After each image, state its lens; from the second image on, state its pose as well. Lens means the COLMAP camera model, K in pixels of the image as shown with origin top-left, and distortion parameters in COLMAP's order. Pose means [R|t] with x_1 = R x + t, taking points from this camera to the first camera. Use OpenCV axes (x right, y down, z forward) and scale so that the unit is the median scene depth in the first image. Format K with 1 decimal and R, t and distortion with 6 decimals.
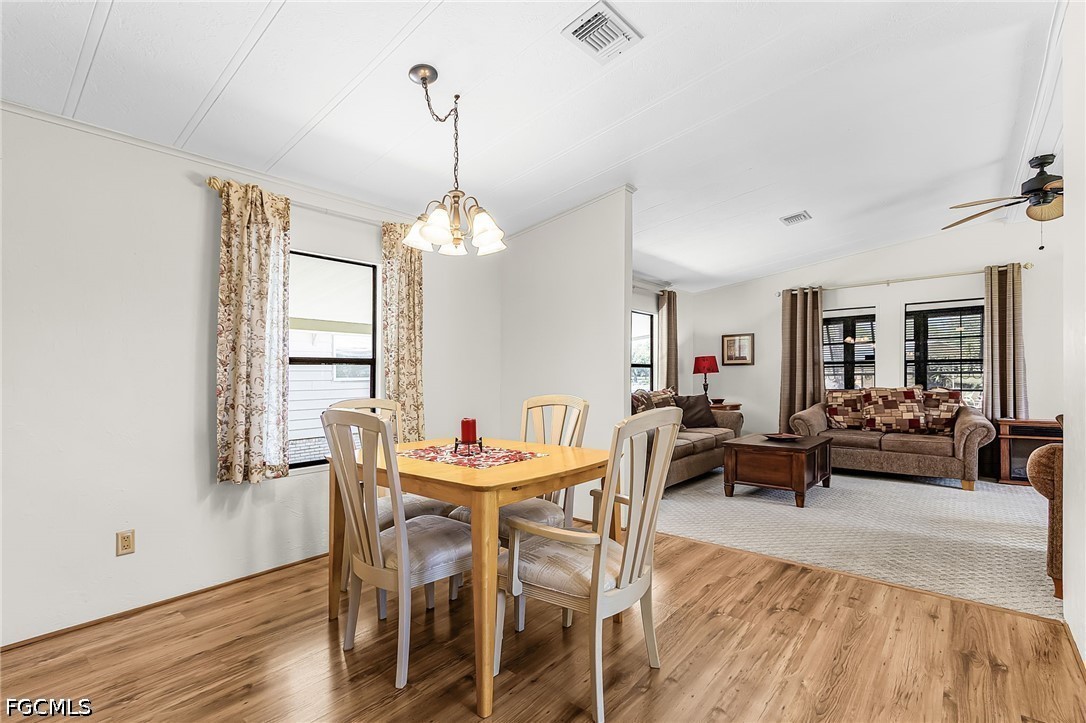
lens RADIAL K [[496.6, 0, 521.5], [0, 496.6, 385.0], [0, 0, 1]] dist [-0.015161, -0.000086]
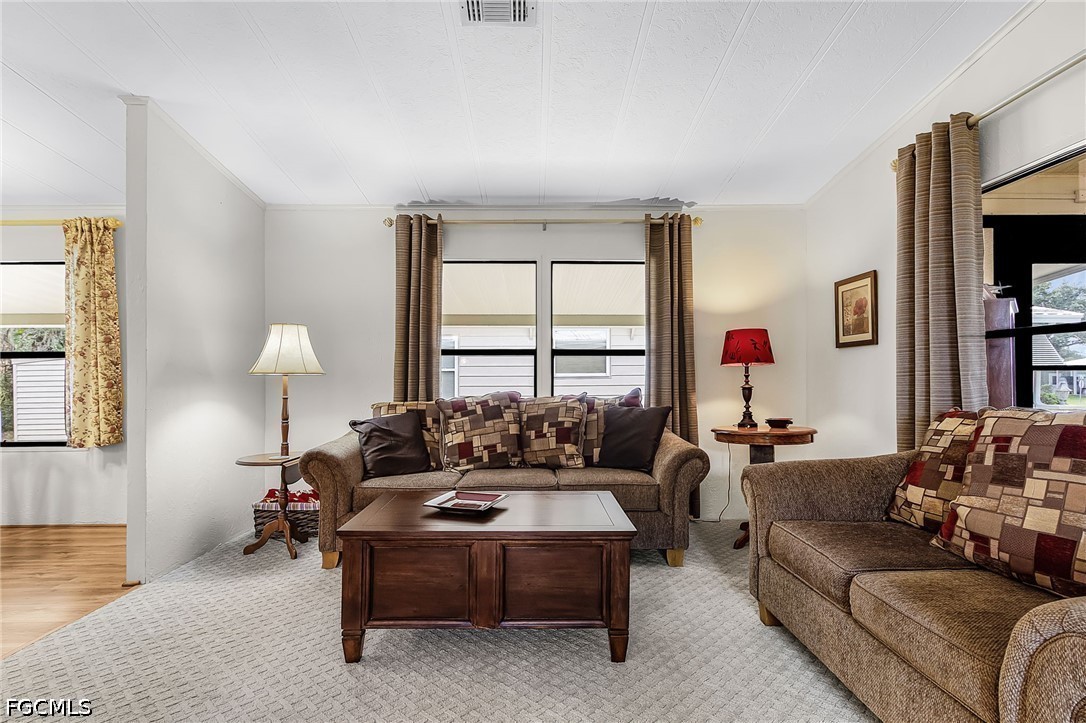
lens RADIAL K [[579.5, 0, 543.0], [0, 579.5, 361.5], [0, 0, 1]] dist [0.005180, 0.000964]
pose [[0.681898, -0.007167, -0.731412, 0.784974], [-0.016251, 0.999557, -0.024946, -0.010627], [0.731267, 0.028897, 0.681479, 0.550332]]
